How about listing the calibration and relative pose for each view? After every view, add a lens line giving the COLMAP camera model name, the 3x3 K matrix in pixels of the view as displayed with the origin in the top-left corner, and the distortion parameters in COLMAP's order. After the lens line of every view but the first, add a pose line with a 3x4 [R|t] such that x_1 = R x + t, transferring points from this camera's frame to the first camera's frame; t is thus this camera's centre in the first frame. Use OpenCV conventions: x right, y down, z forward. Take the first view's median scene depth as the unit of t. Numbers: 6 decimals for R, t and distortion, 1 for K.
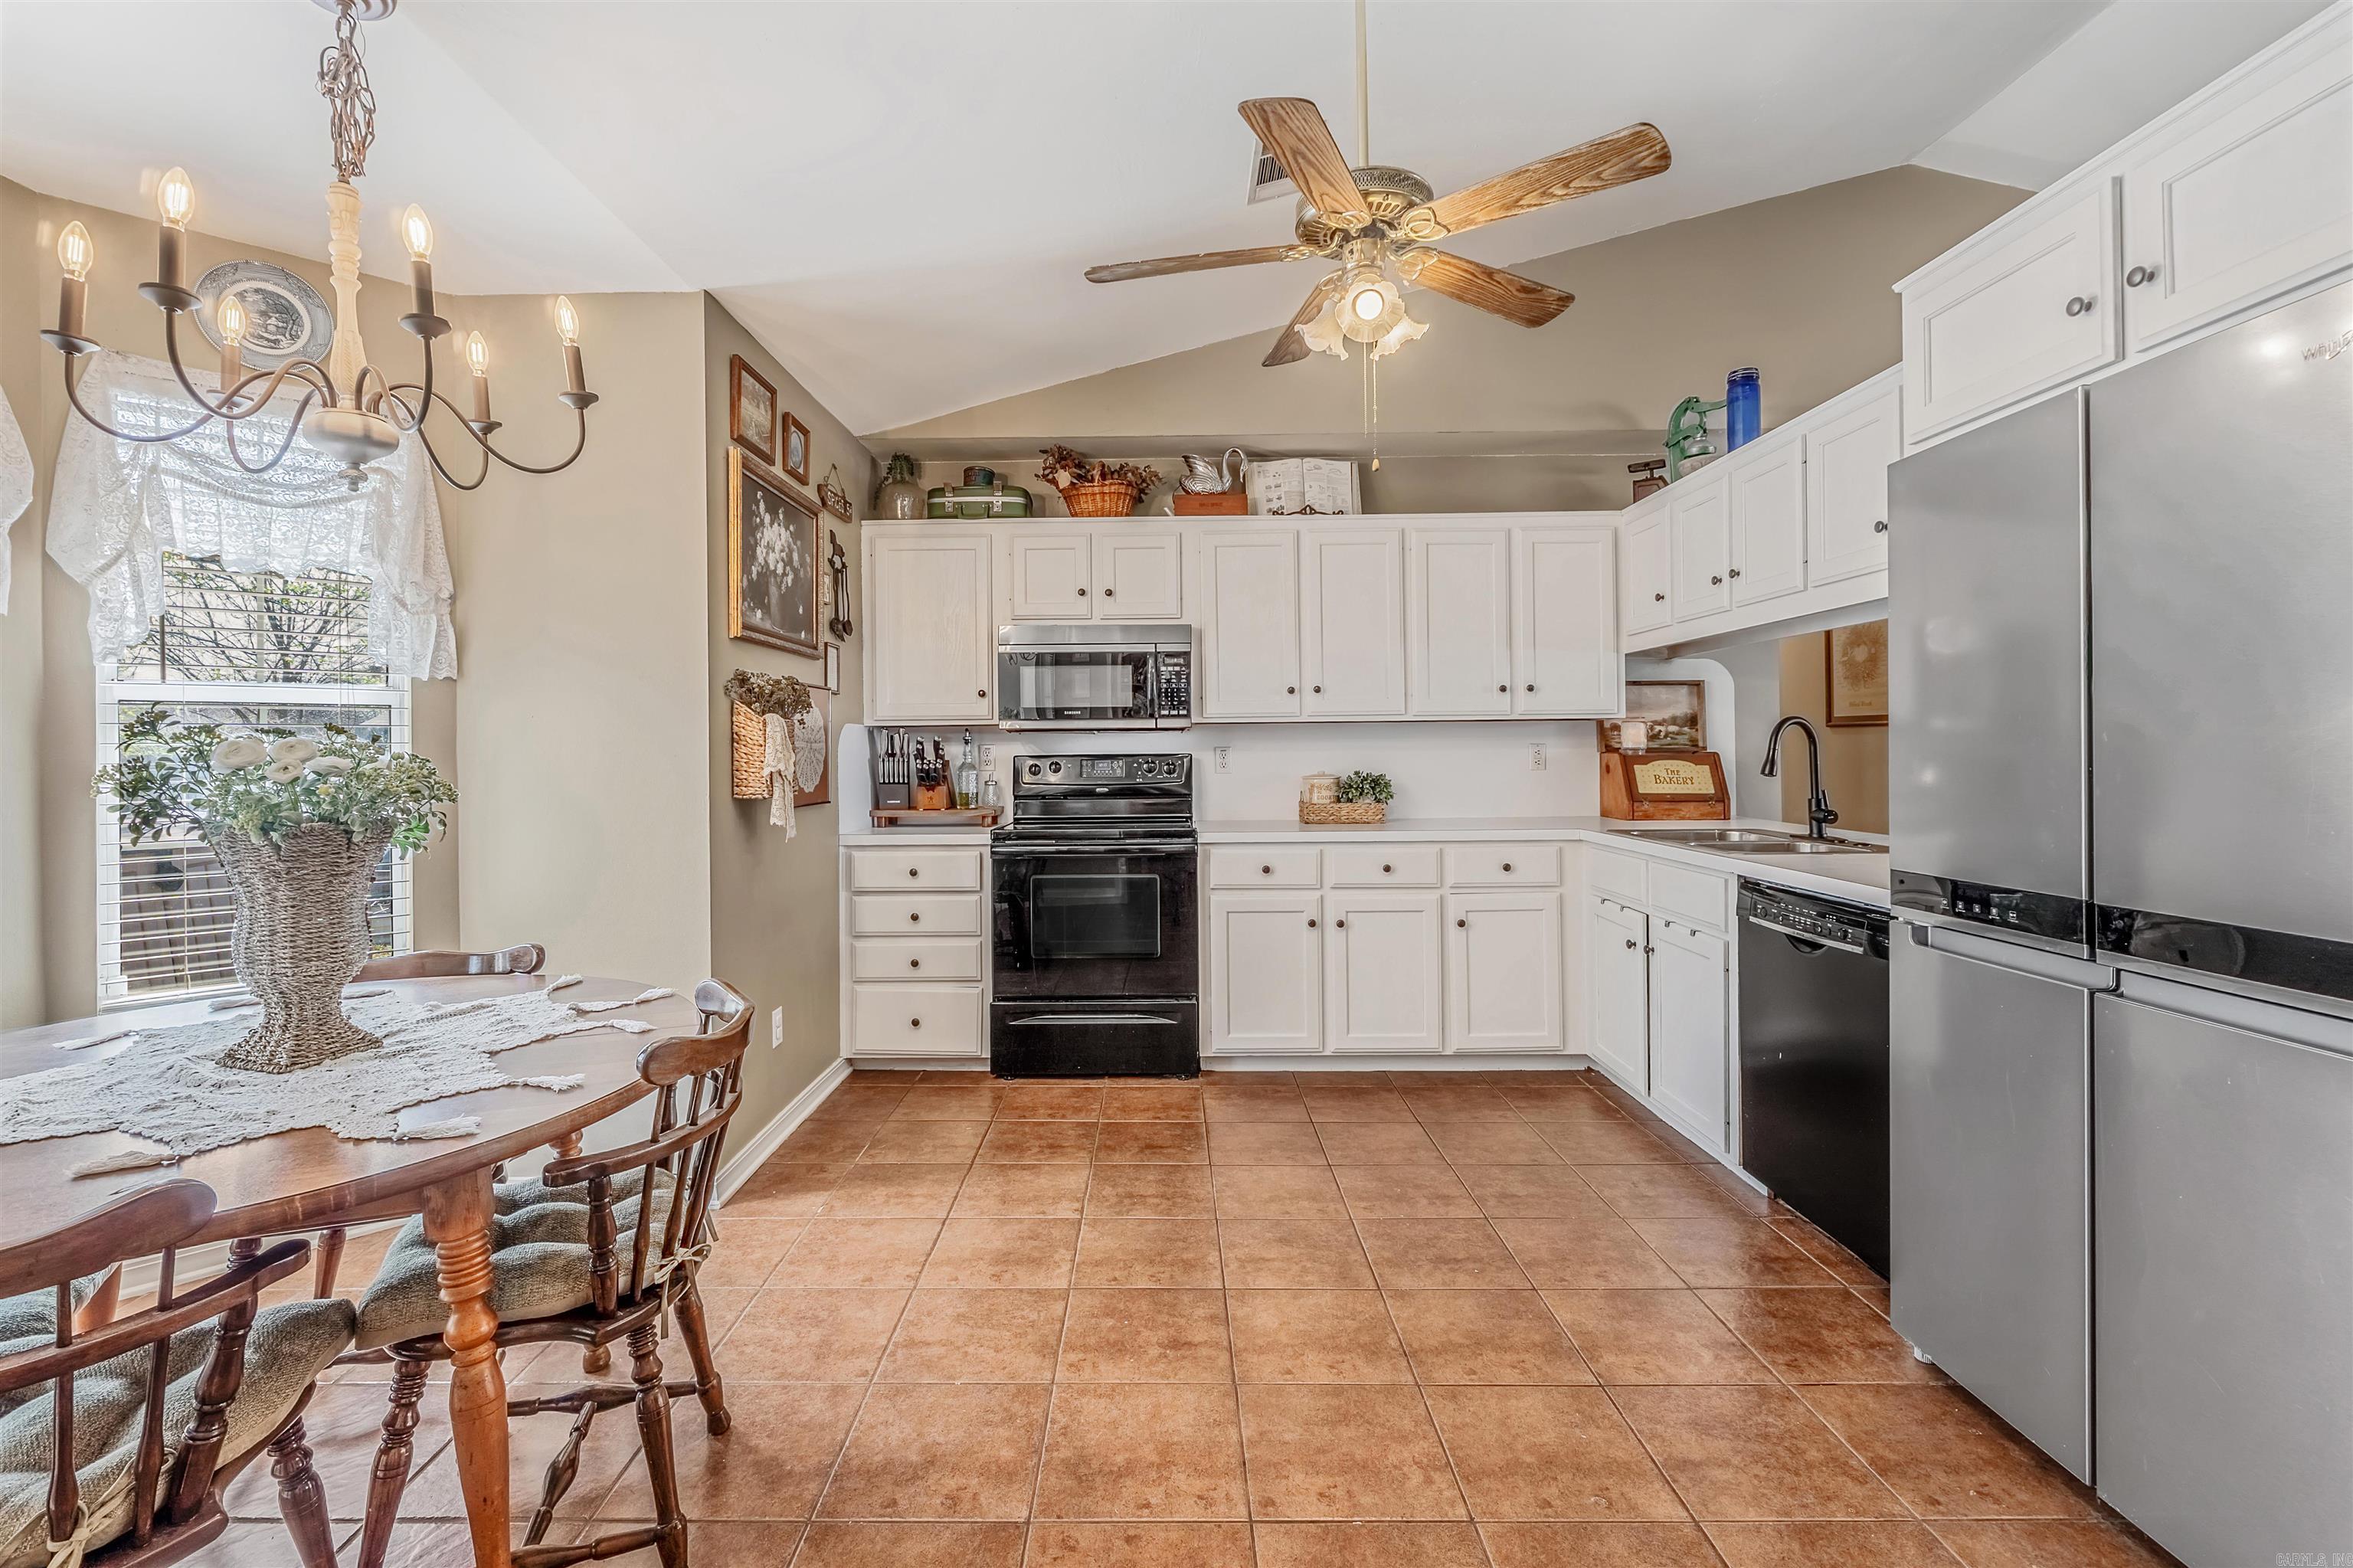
lens RADIAL K [[1020.0, 0, 1134.9], [0, 1020.0, 740.0], [0, 0, 1]] dist [-0.005420, -0.001654]
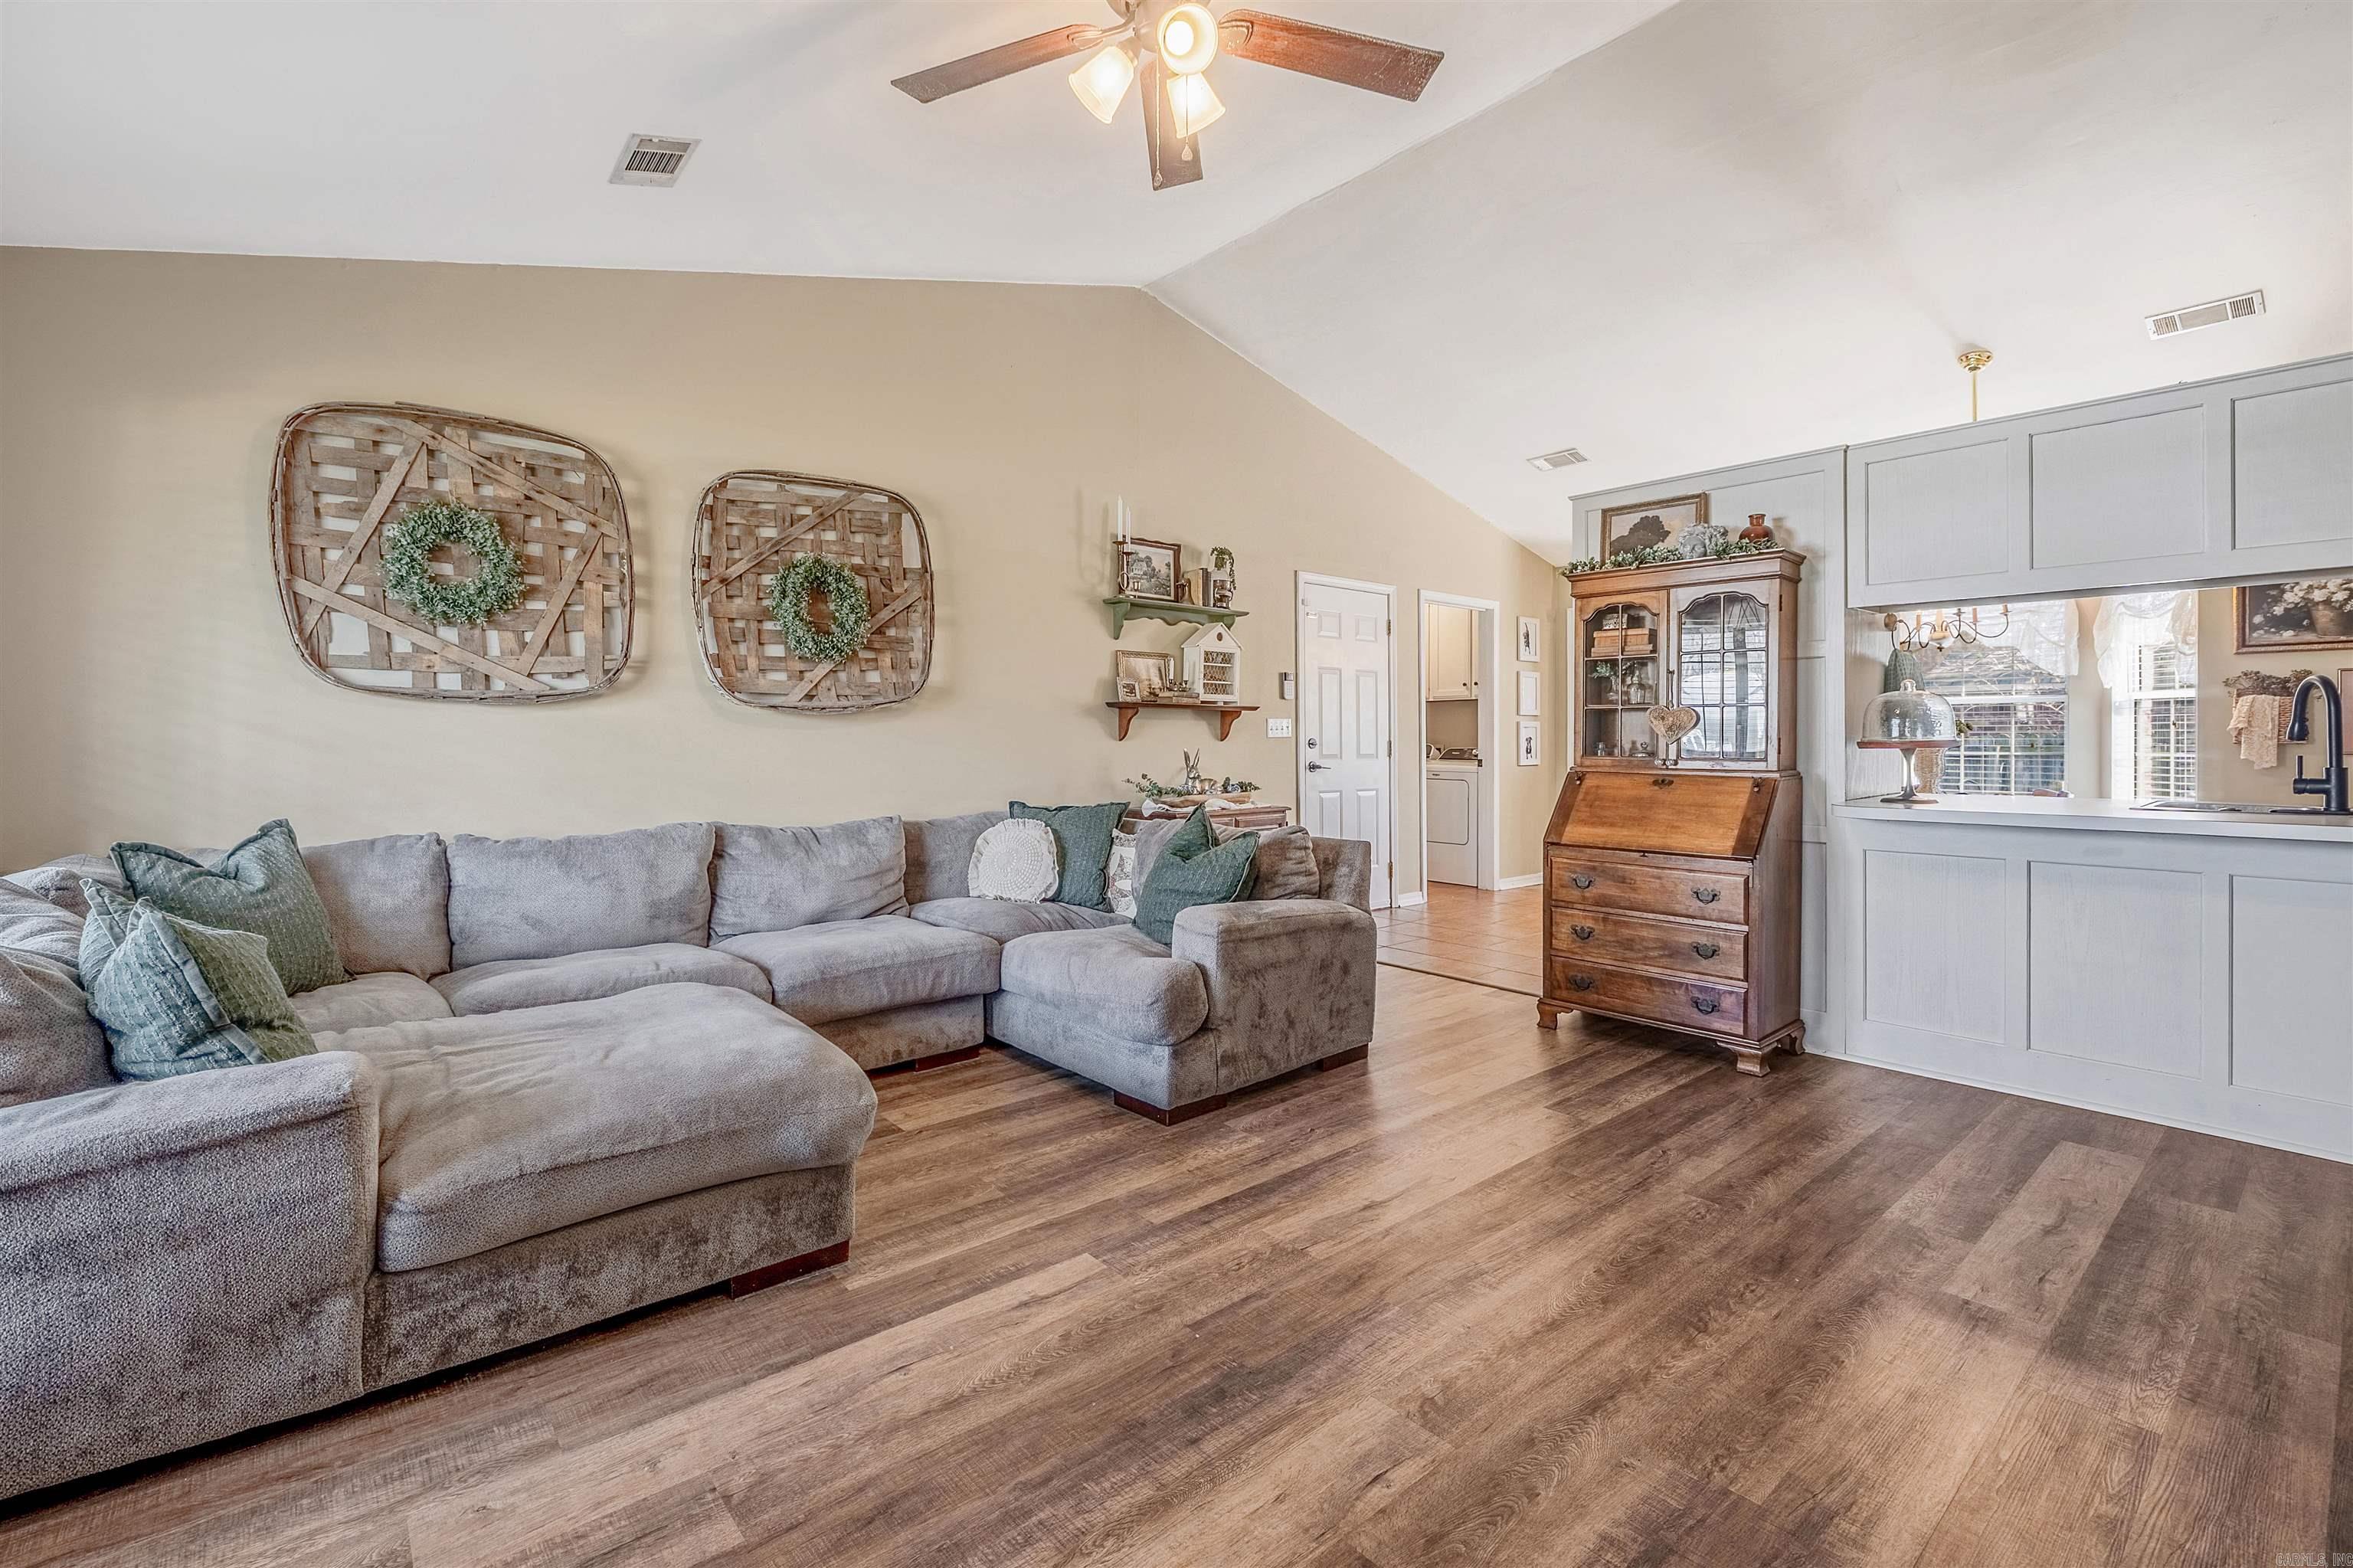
lens RADIAL K [[1020.0, 0, 1147.6], [0, 1020.0, 759.7], [0, 0, 1]] dist [-0.005420, -0.001654]
pose [[-0.752825, 0.026530, -0.657686, 1.746070], [0.016701, 0.999636, 0.021207, 0.012916], [0.658009, 0.004981, -0.752994, 0.840862]]
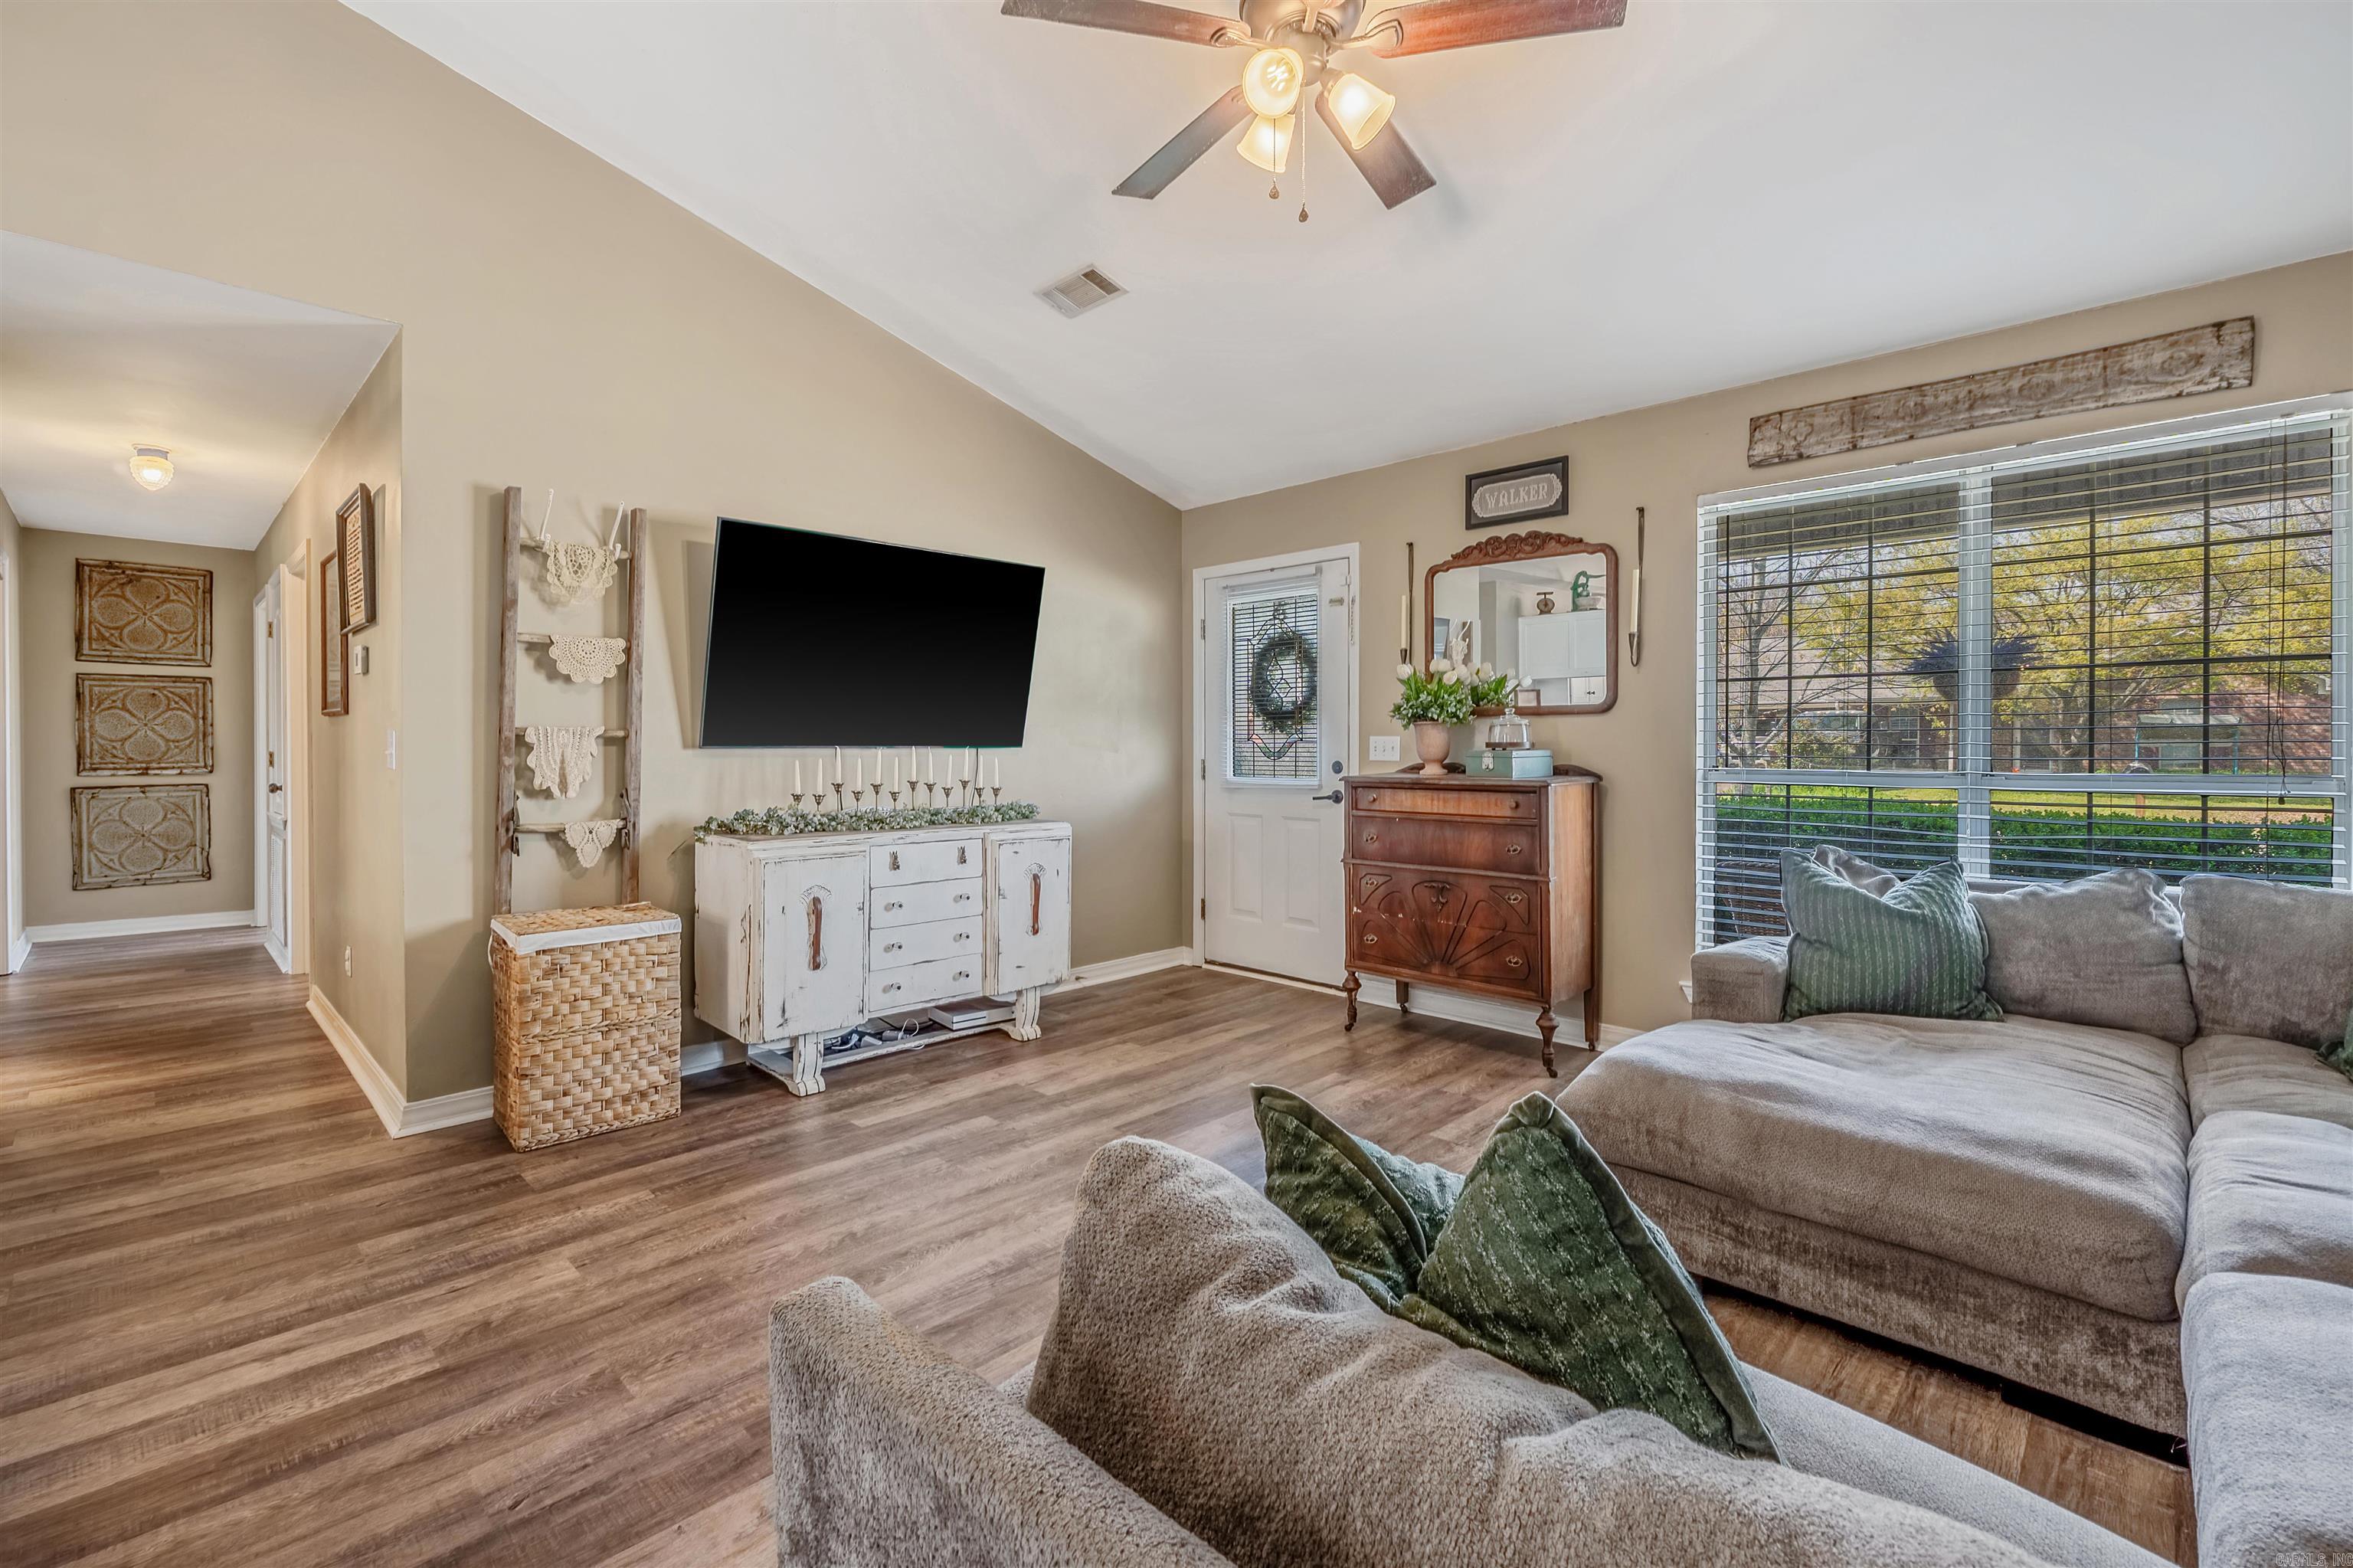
lens RADIAL K [[1020.0, 0, 1164.3], [0, 1020.0, 756.2], [0, 0, 1]] dist [-0.005420, -0.001654]
pose [[0.668639, 0.006176, 0.743561, 0.815839], [-0.016390, 0.999845, 0.006433, 0.003187], [-0.743406, -0.016488, 0.668637, 0.029052]]
